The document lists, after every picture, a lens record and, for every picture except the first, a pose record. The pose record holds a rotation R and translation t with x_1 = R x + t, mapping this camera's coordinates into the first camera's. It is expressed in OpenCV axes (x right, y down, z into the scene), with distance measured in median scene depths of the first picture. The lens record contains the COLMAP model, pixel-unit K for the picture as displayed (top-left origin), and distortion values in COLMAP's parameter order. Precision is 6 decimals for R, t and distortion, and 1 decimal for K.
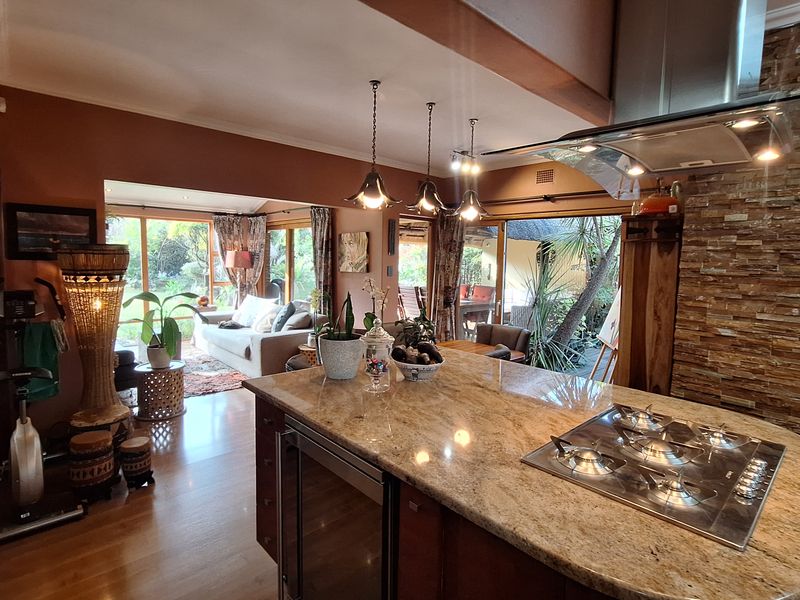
lens RADIAL K [[424.6, 0, 396.9], [0, 424.6, 284.7], [0, 0, 1]] dist [-0.009127, 0.003223]
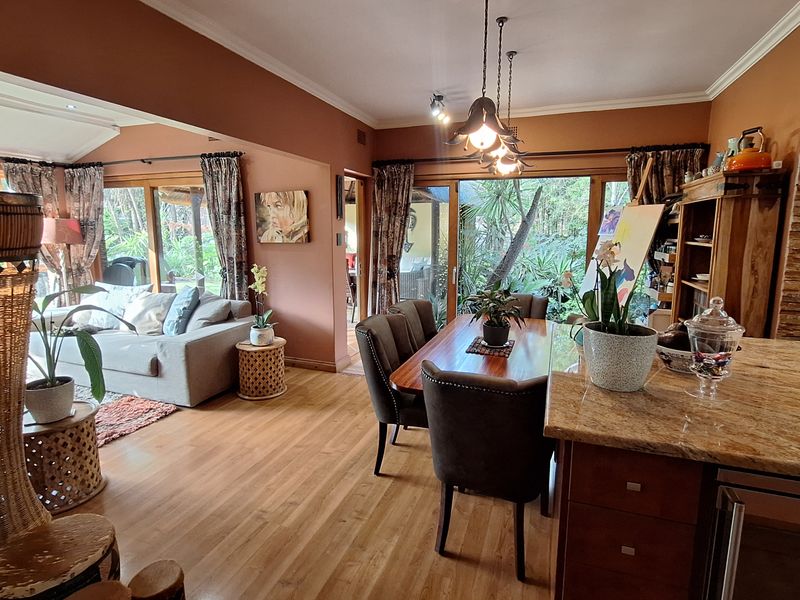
lens RADIAL K [[424.6, 0, 398.1], [0, 424.6, 287.7], [0, 0, 1]] dist [-0.009127, 0.003223]
pose [[0.889397, -0.082692, 0.449593, -0.260584], [0.047119, 0.994848, 0.089767, -0.007180], [-0.454700, -0.058654, 0.888711, 0.197632]]
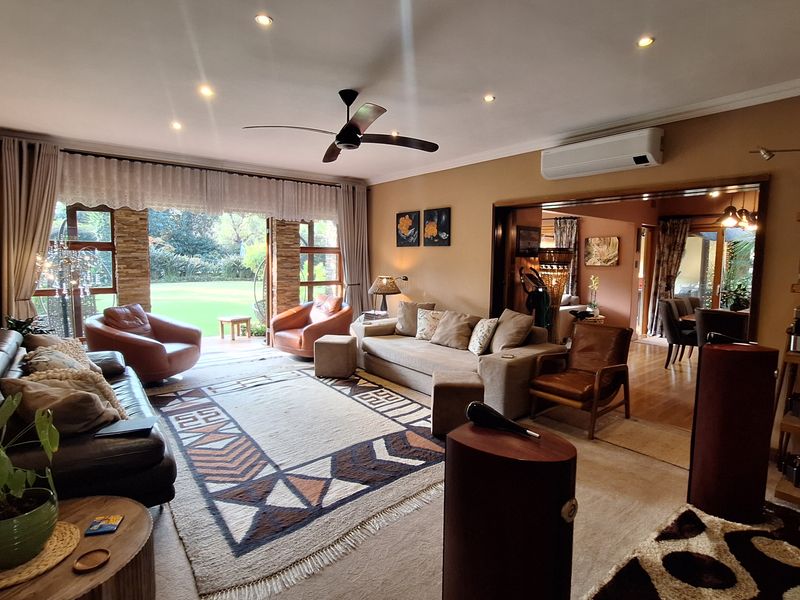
lens RADIAL K [[424.6, 0, 401.0], [0, 424.6, 293.7], [0, 0, 1]] dist [-0.009127, 0.003223]
pose [[0.998104, -0.002069, -0.061511, -0.643792], [0.003298, 0.999797, 0.019886, 0.031694], [0.061458, -0.020051, 0.997908, -0.414428]]
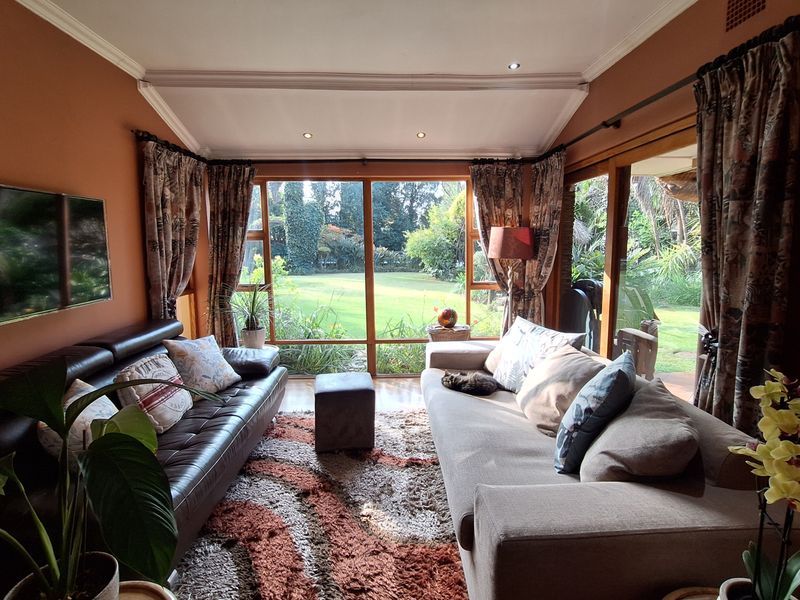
lens RADIAL K [[424.6, 0, 400.8], [0, 424.6, 288.7], [0, 0, 1]] dist [-0.009127, 0.003223]
pose [[0.768312, 0.044543, -0.638524, -0.173018], [-0.021119, 0.998797, 0.044263, -0.029133], [0.639727, -0.020523, 0.768328, 0.637585]]
